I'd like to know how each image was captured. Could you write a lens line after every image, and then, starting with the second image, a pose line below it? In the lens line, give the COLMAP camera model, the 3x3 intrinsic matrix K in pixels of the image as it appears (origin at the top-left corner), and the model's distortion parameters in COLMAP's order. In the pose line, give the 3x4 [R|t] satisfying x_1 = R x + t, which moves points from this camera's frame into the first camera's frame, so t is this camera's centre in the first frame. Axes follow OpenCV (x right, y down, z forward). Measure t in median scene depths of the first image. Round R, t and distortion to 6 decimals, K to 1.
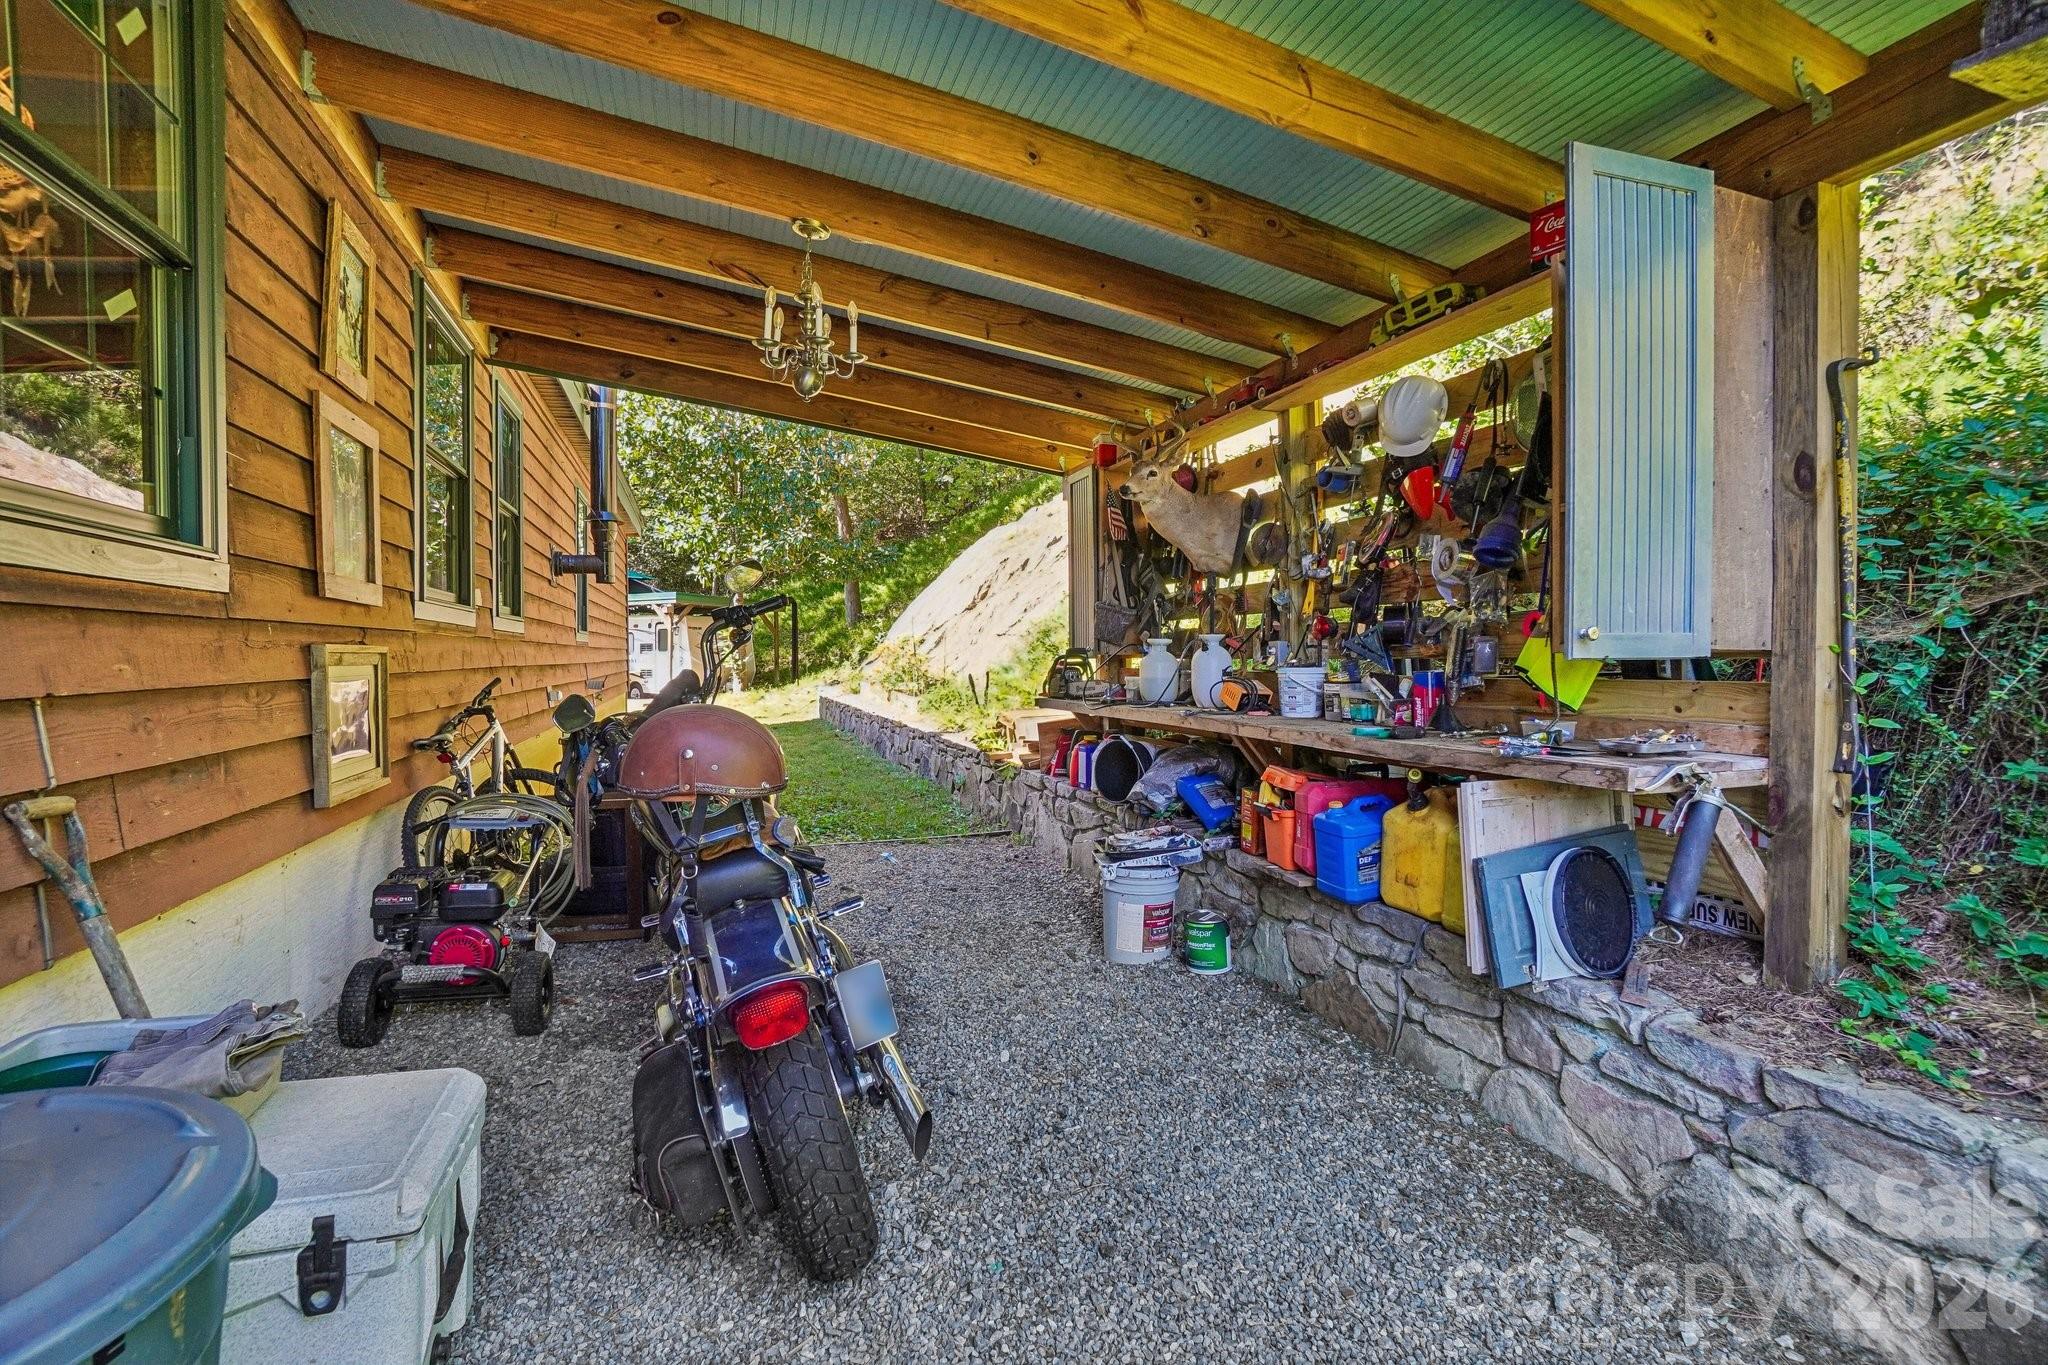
lens RADIAL K [[920.5, 0, 1013.5], [0, 920.5, 667.9], [0, 0, 1]] dist [-0.063622, 0.024665]
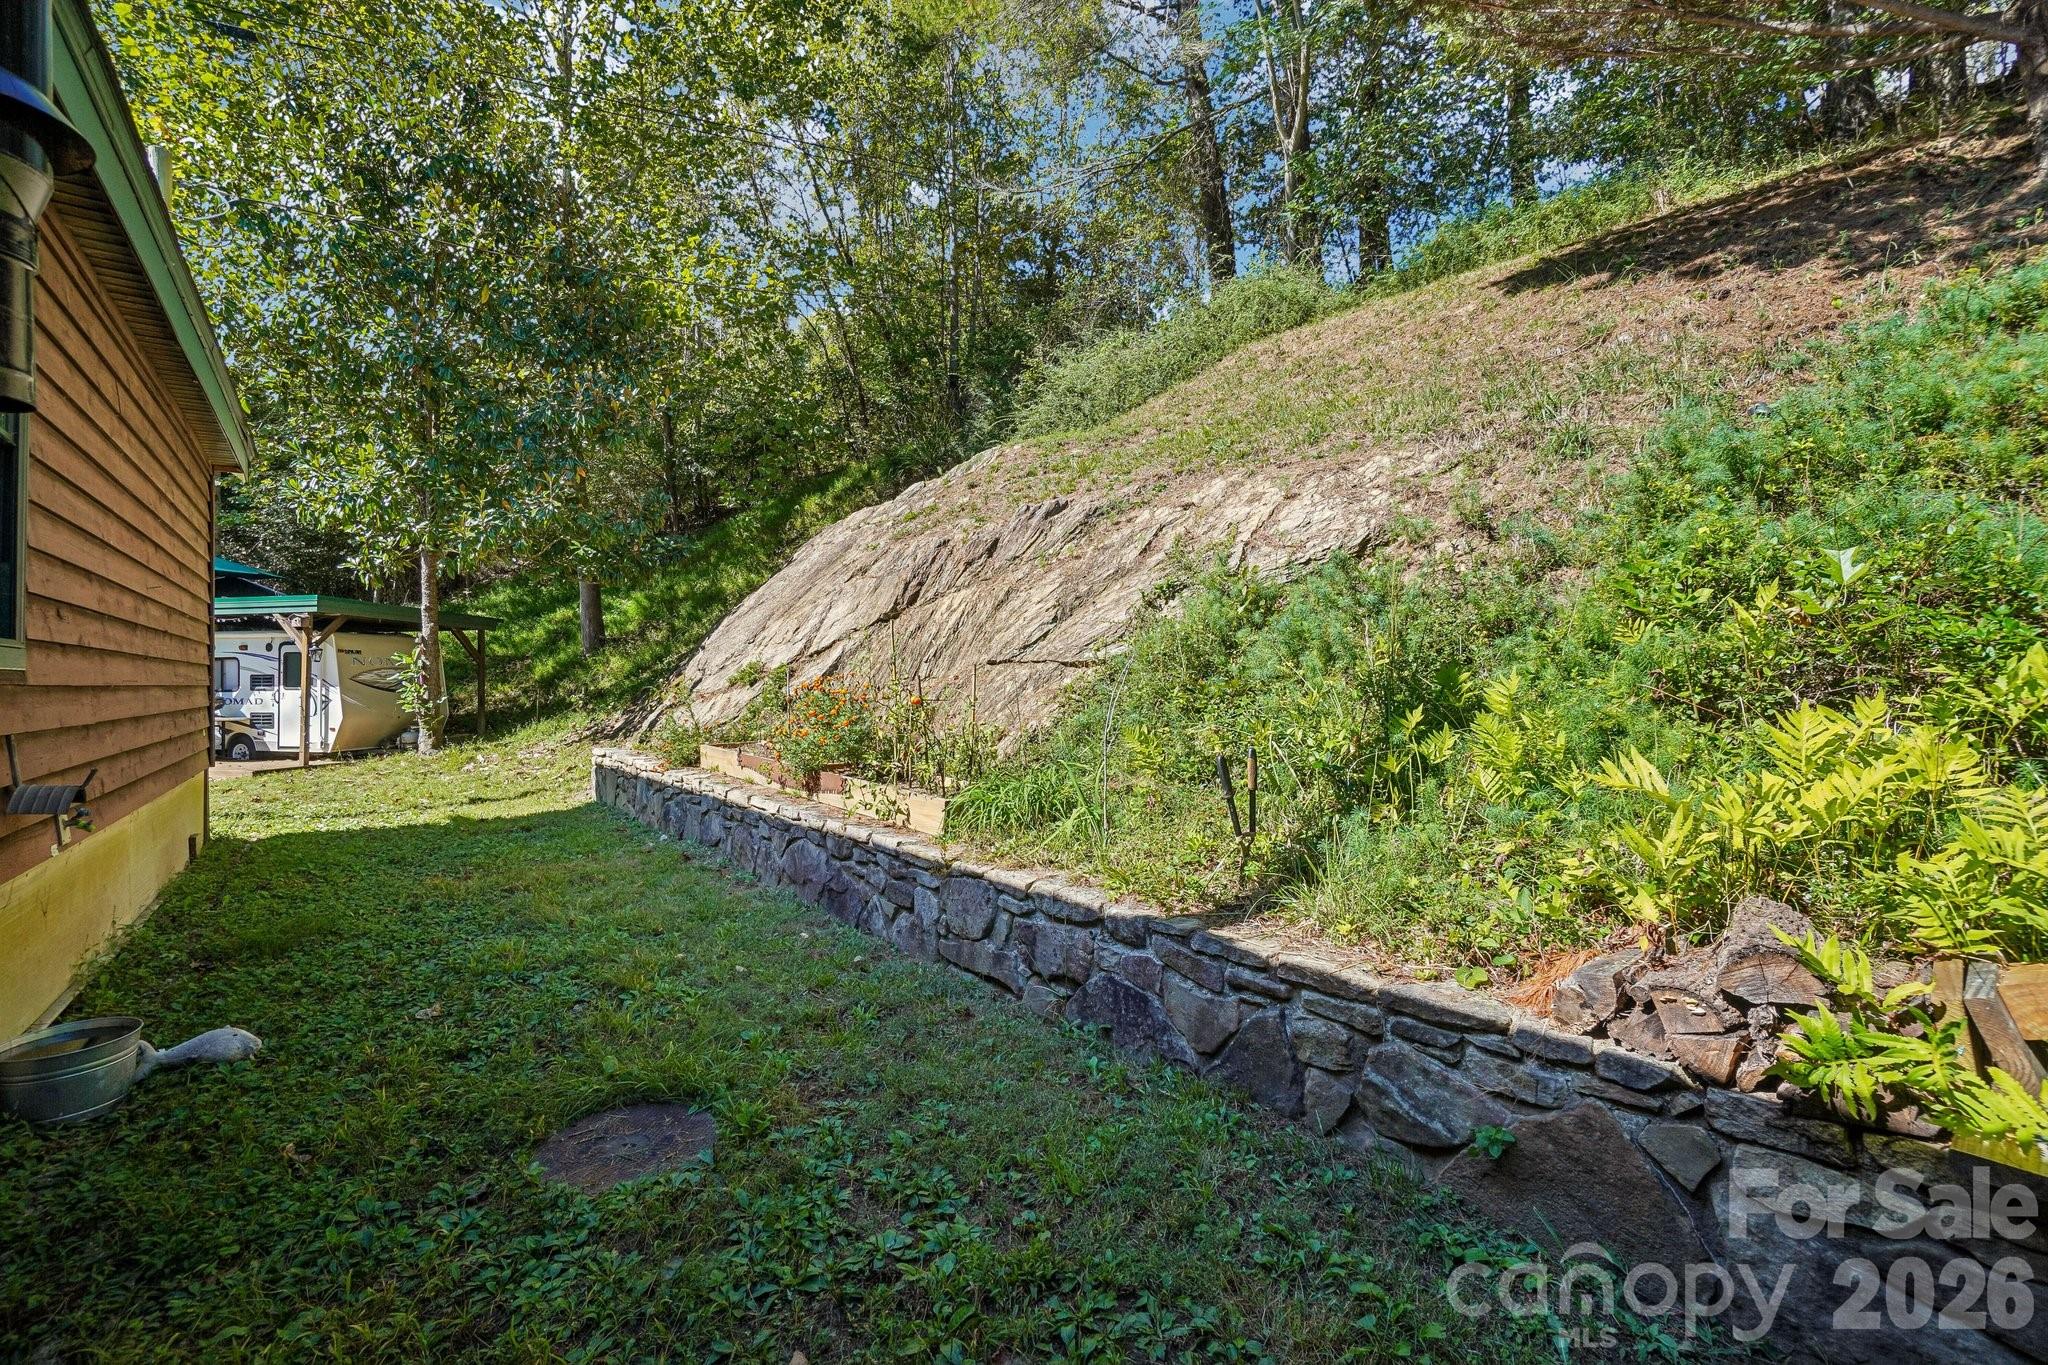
lens RADIAL K [[920.5, 0, 1013.5], [0, 920.5, 667.9], [0, 0, 1]] dist [-0.063622, 0.024665]
pose [[0.951219, 0.006083, 0.308455, -0.092858], [0.005065, 0.999363, -0.035330, -0.006595], [-0.308474, 0.035169, 0.950583, 0.240711]]
